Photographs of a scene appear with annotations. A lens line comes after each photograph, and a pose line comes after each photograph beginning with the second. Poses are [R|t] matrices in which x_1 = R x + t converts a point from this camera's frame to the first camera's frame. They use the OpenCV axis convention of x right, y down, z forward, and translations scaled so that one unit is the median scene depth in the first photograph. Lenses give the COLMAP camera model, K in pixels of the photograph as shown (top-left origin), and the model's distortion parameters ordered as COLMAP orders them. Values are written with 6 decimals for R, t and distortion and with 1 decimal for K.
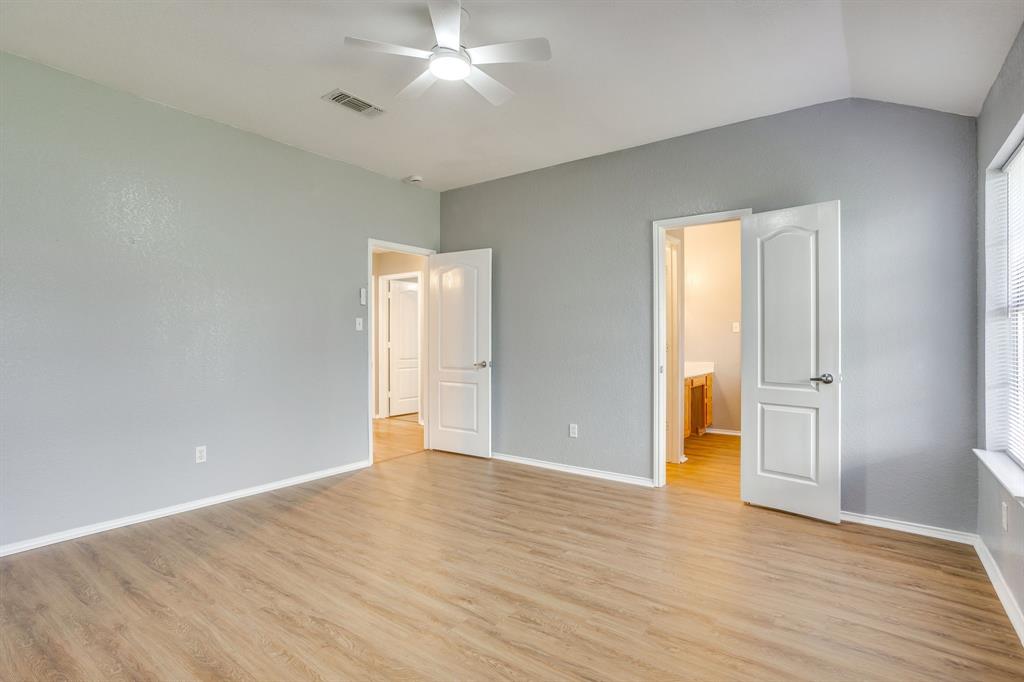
lens RADIAL K [[498.5, 0, 506.6], [0, 498.5, 340.6], [0, 0, 1]] dist [-0.057774, 0.035411]
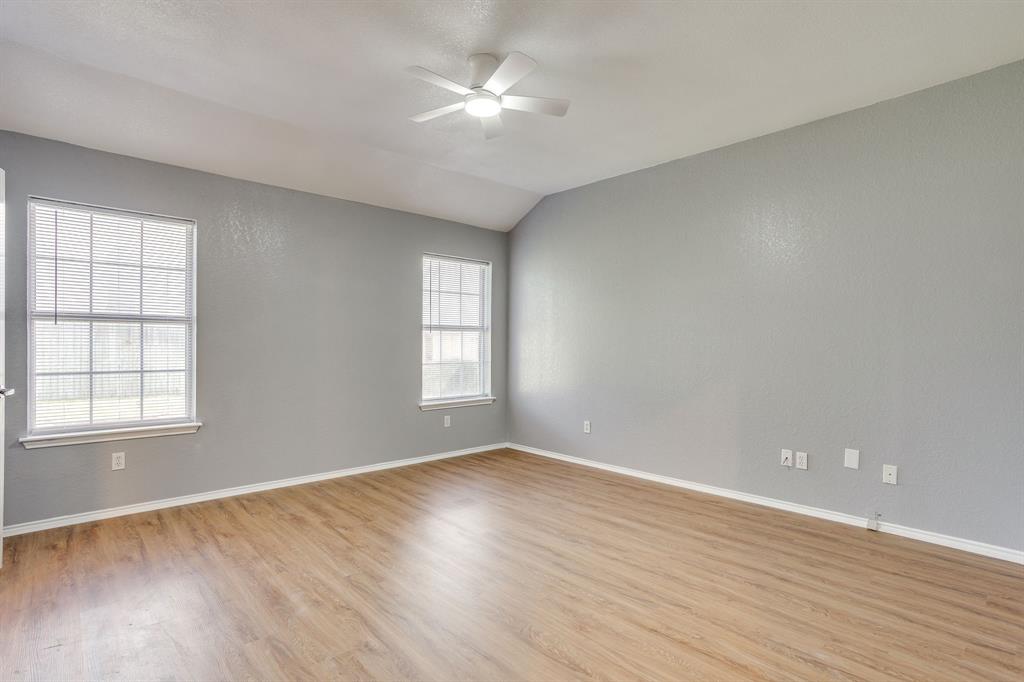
lens RADIAL K [[498.5, 0, 506.6], [0, 498.5, 340.6], [0, 0, 1]] dist [-0.057774, 0.035411]
pose [[-0.981974, -0.004557, 0.188959, -0.380649], [-0.004494, 0.999990, 0.000759, -0.011901], [-0.188961, -0.000103, -0.981985, 2.060285]]
